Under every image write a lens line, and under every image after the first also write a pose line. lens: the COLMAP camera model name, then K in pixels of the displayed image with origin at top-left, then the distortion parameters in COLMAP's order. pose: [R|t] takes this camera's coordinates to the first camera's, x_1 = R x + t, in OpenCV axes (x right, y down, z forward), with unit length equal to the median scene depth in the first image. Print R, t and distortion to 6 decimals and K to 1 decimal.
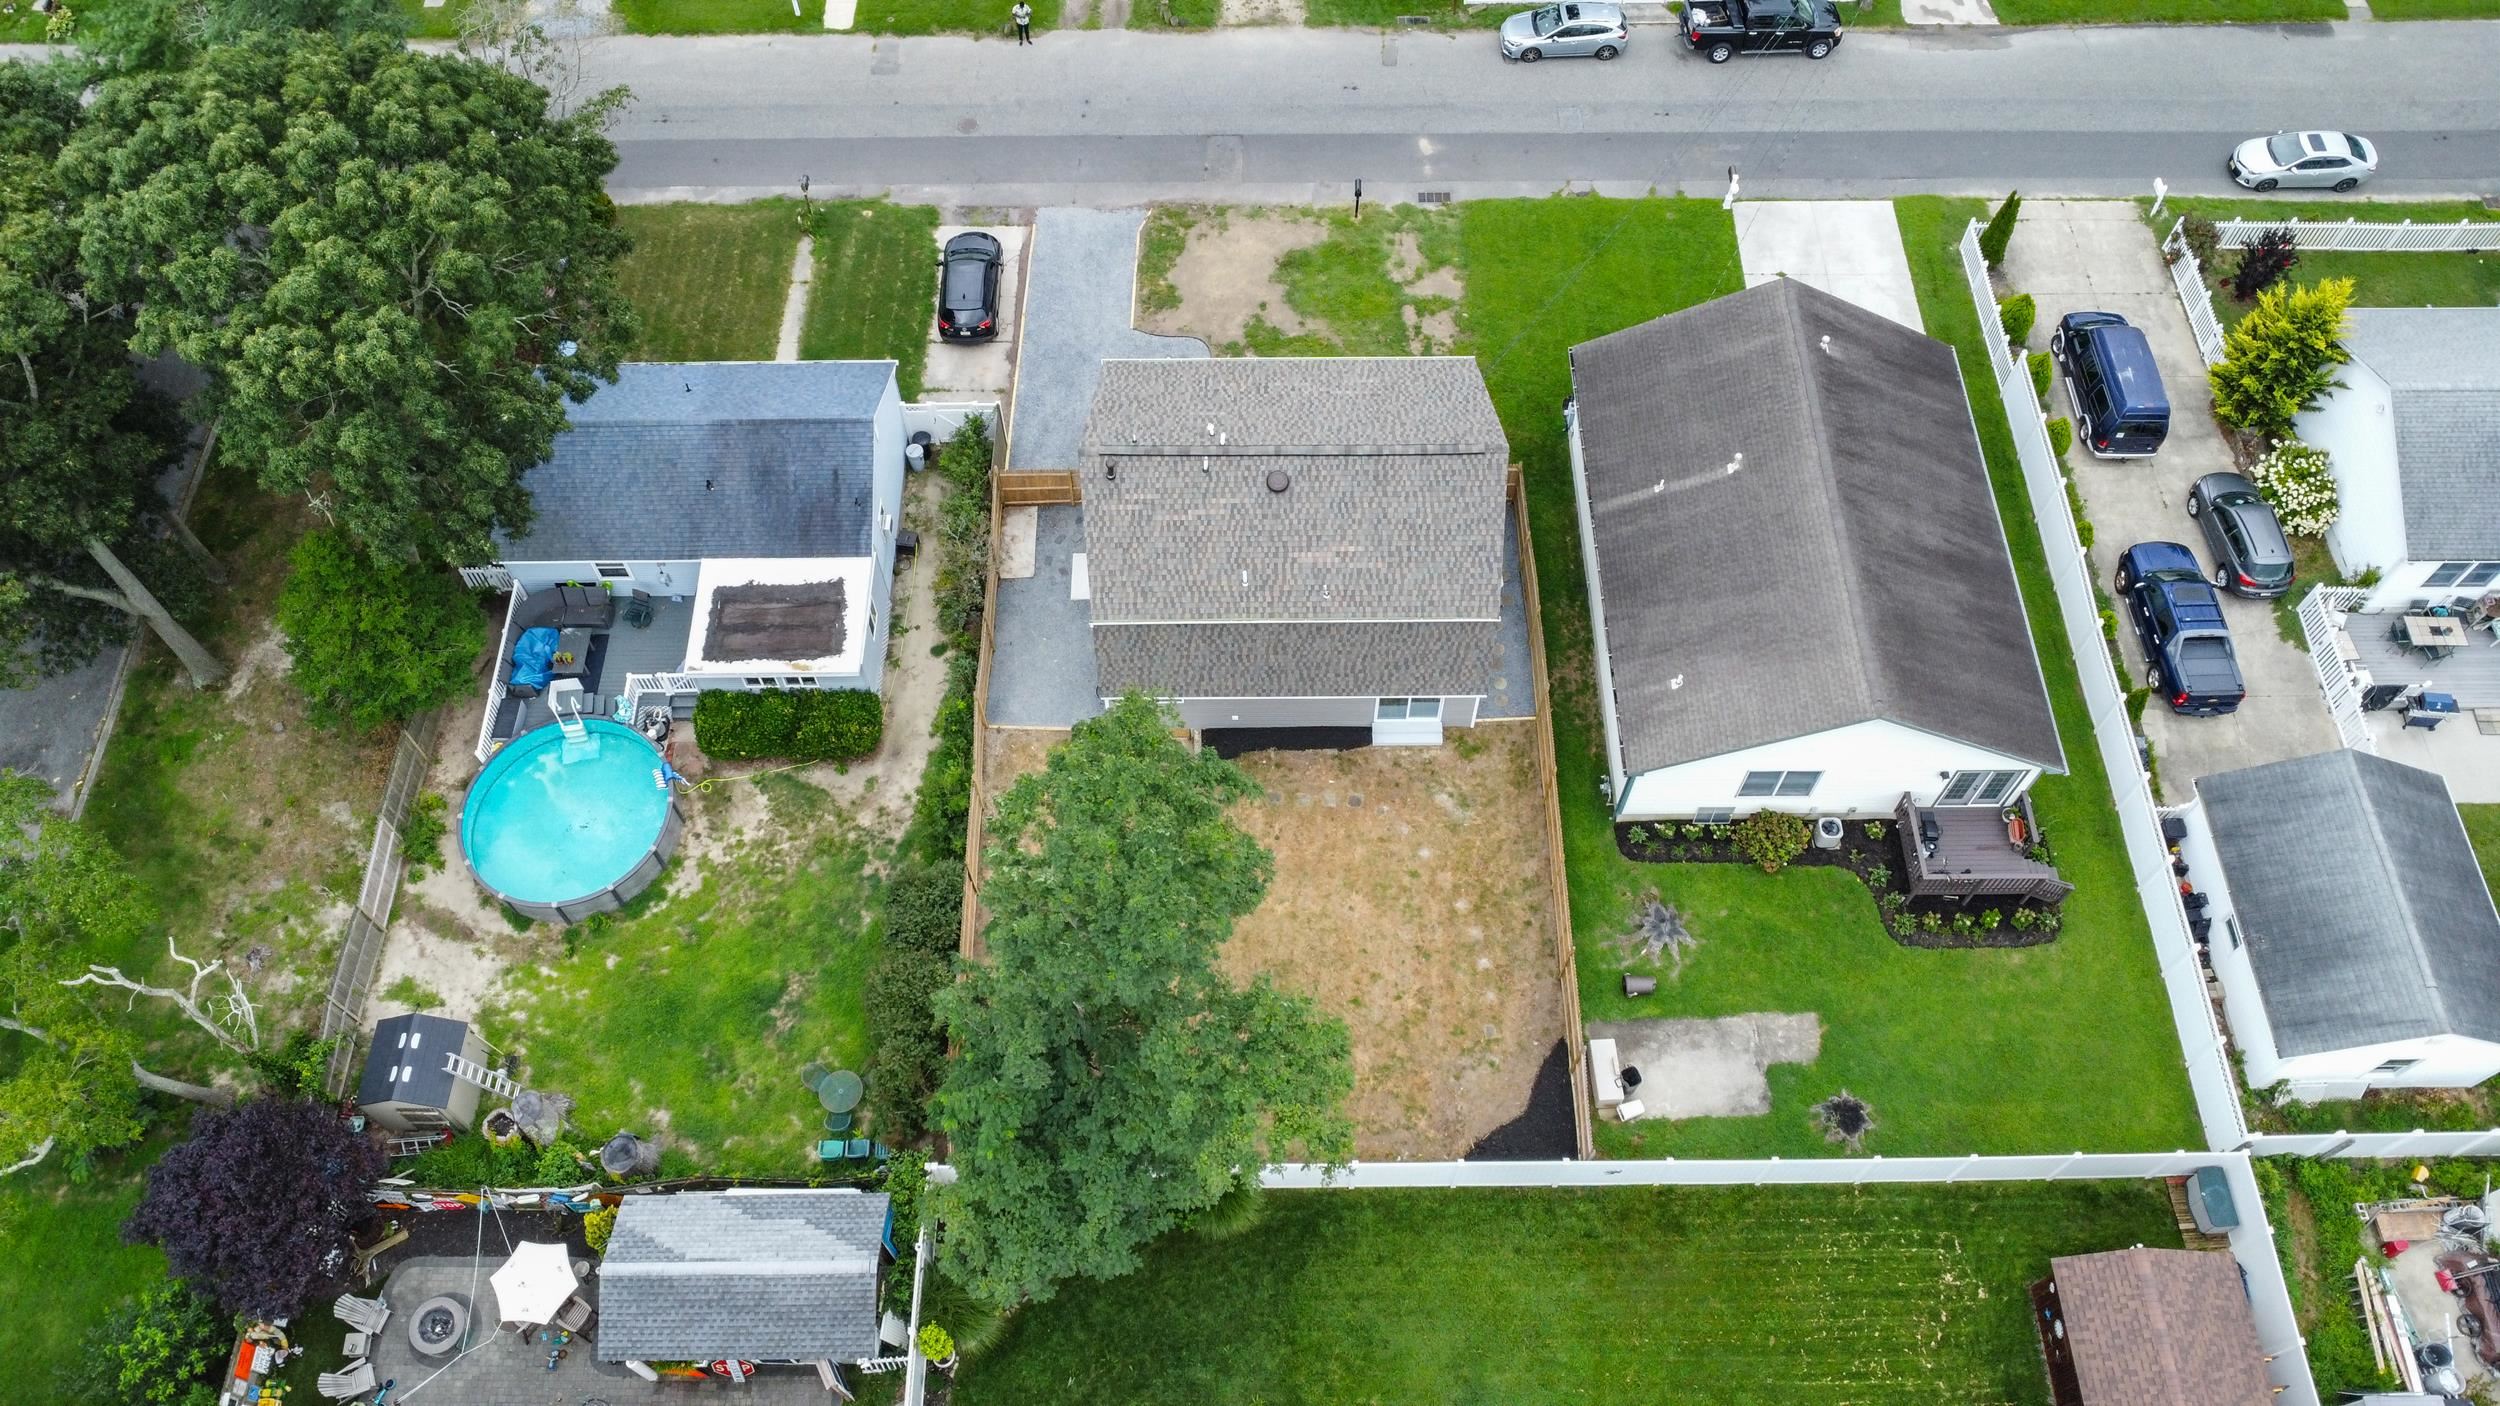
lens RADIAL K [[1820.8, 0, 1250.0], [0, 1820.8, 703.0], [0, 0, 1]] dist [0.009965, -0.000908]
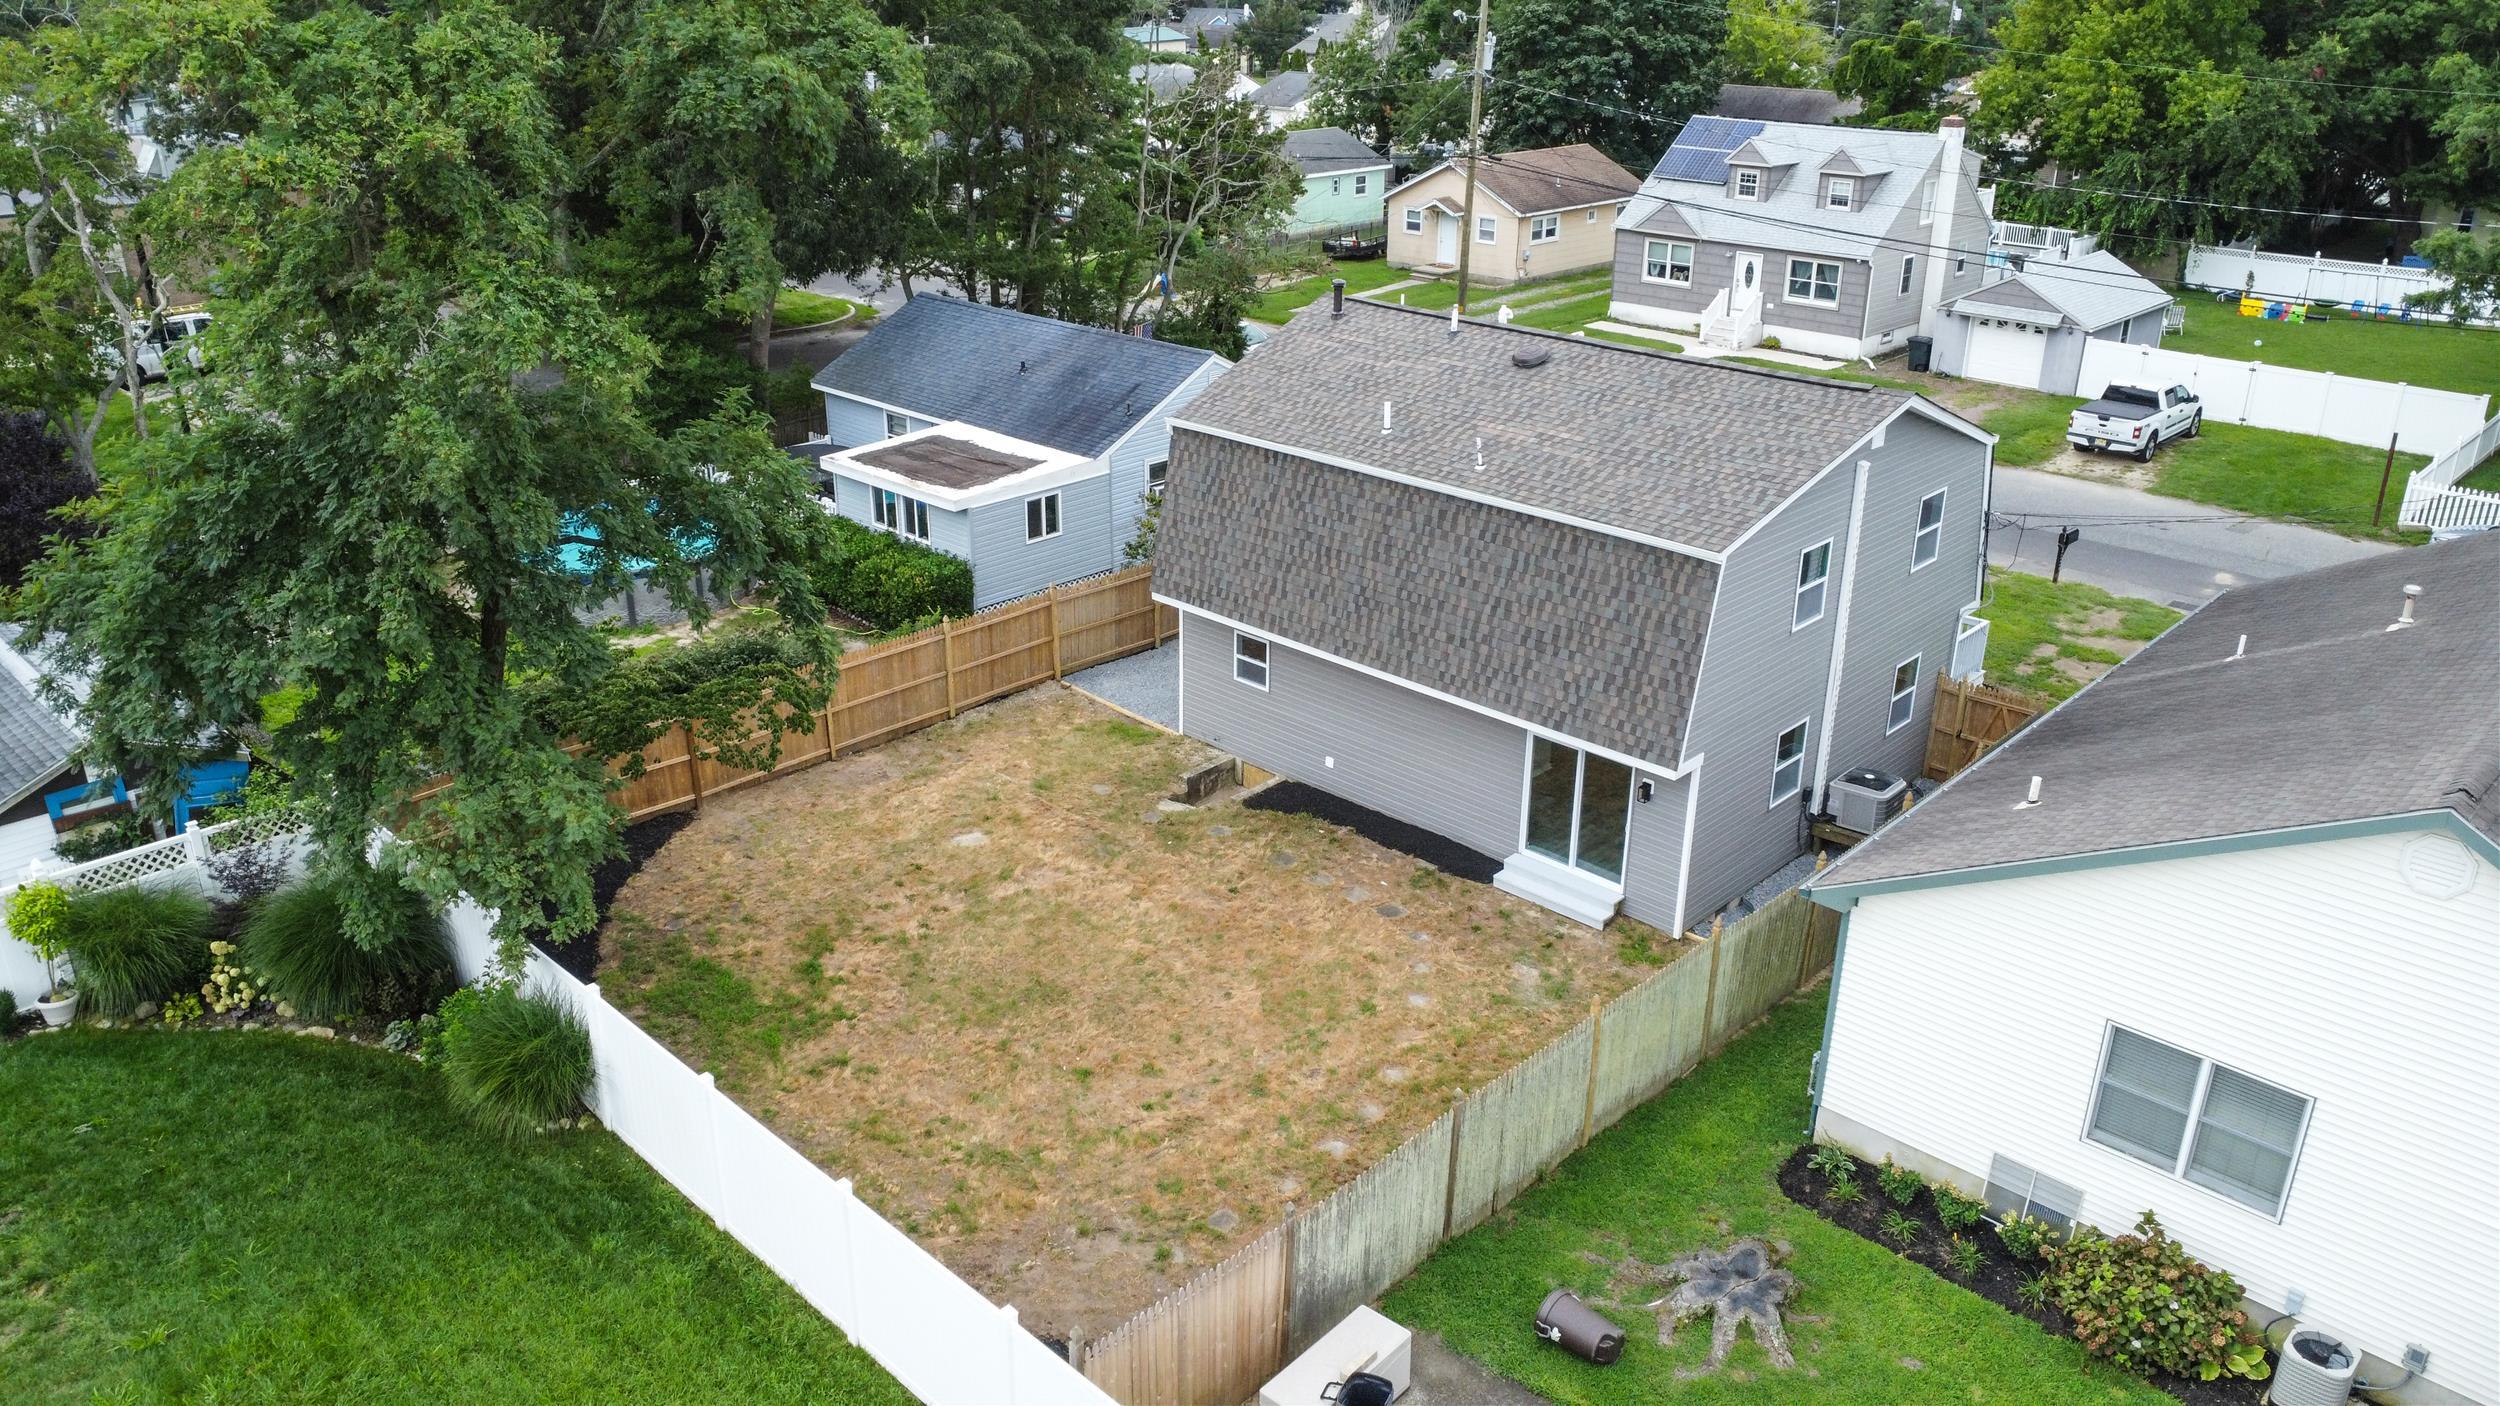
lens RADIAL K [[1820.8, 0, 1250.0], [0, 1820.8, 703.0], [0, 0, 1]] dist [0.009965, -0.000908]
pose [[0.710719, 0.271982, -0.648772, 0.361478], [-0.611081, 0.695577, -0.377826, 0.240048], [0.348509, 0.664980, 0.660563, 0.599291]]
